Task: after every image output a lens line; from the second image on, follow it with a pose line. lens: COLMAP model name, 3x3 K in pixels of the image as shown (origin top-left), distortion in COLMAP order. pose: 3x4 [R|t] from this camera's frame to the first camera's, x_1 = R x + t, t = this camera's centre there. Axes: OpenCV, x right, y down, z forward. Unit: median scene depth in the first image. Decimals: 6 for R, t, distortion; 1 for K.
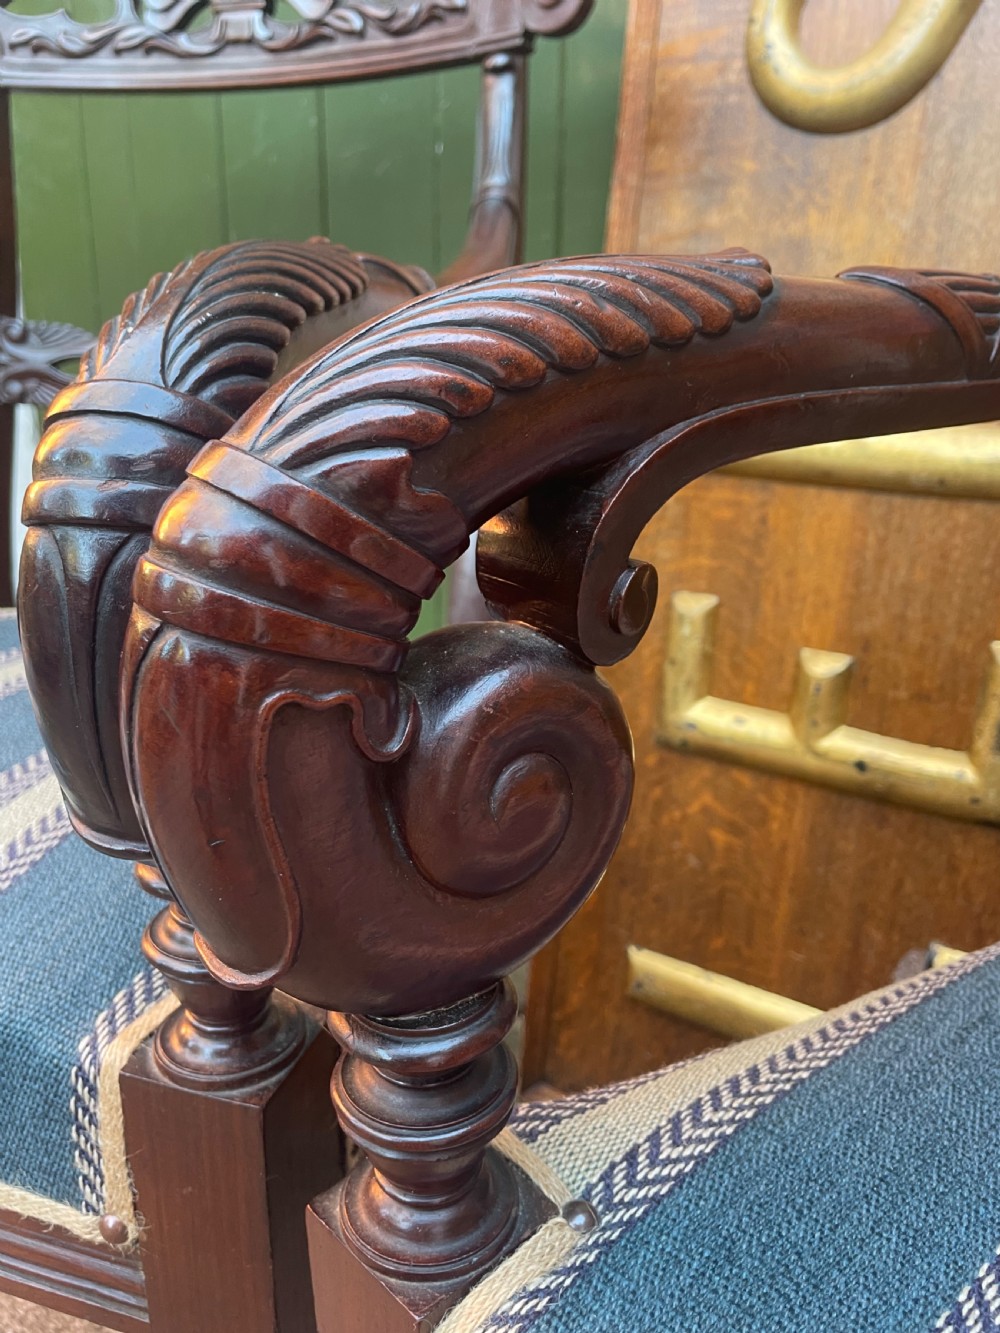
lens RADIAL K [[1055.8, 0, 464.4], [0, 1055.8, 670.2], [0, 0, 1]] dist [0.054065, -0.100136]
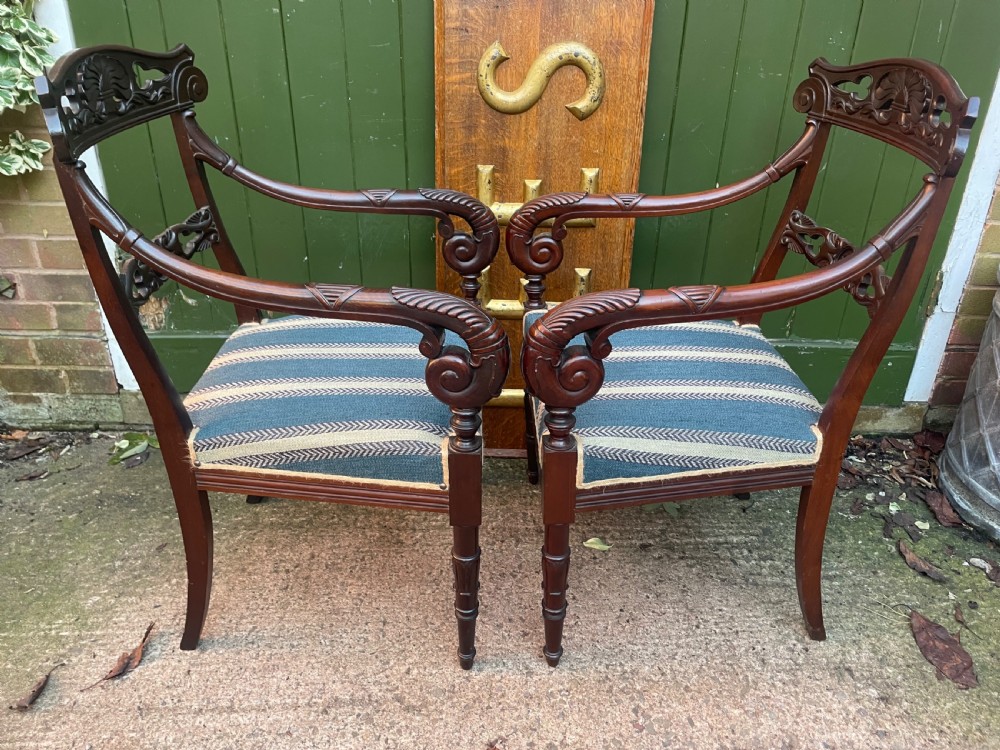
lens RADIAL K [[768.4, 0, 503.1], [0, 768.4, 365.9], [0, 0, 1]] dist [0.070771, -0.105505]
pose [[0.845956, -0.239765, 0.476310, -0.885398], [0.157511, 0.965713, 0.206371, -0.252537], [-0.509459, -0.099557, 0.854716, -0.953011]]
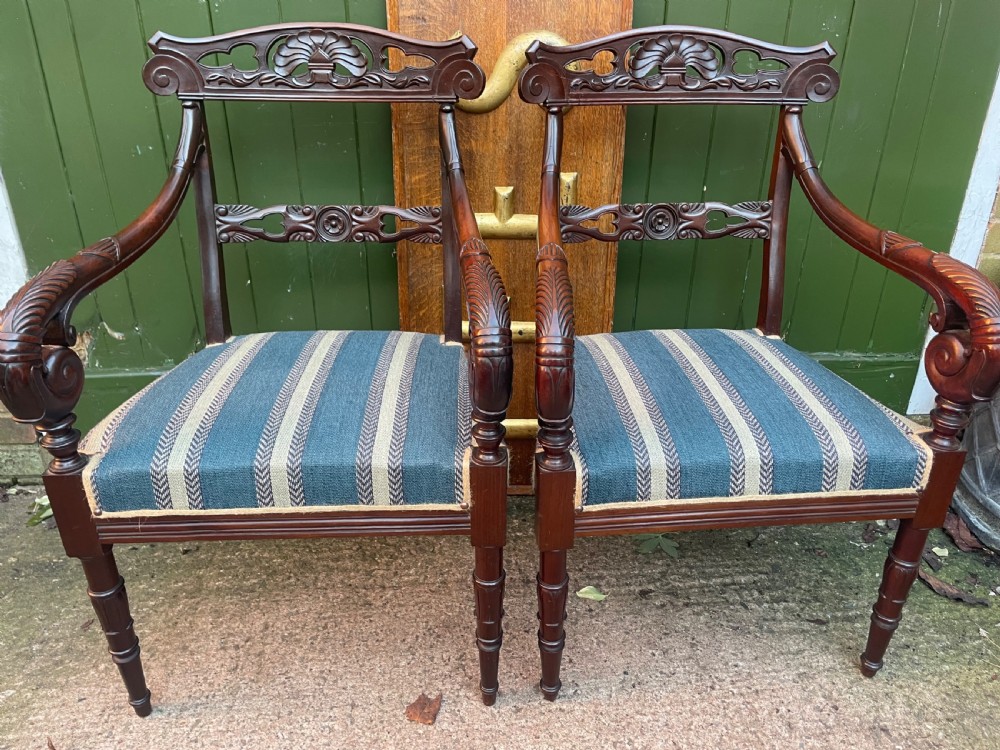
lens RADIAL K [[768.4, 0, 510.0], [0, 768.4, 370.6], [0, 0, 1]] dist [0.070771, -0.105505]
pose [[0.808512, -0.265467, 0.525200, -0.781089], [0.181936, 0.961507, 0.205923, -0.249192], [-0.559649, -0.070938, 0.825688, -0.725423]]
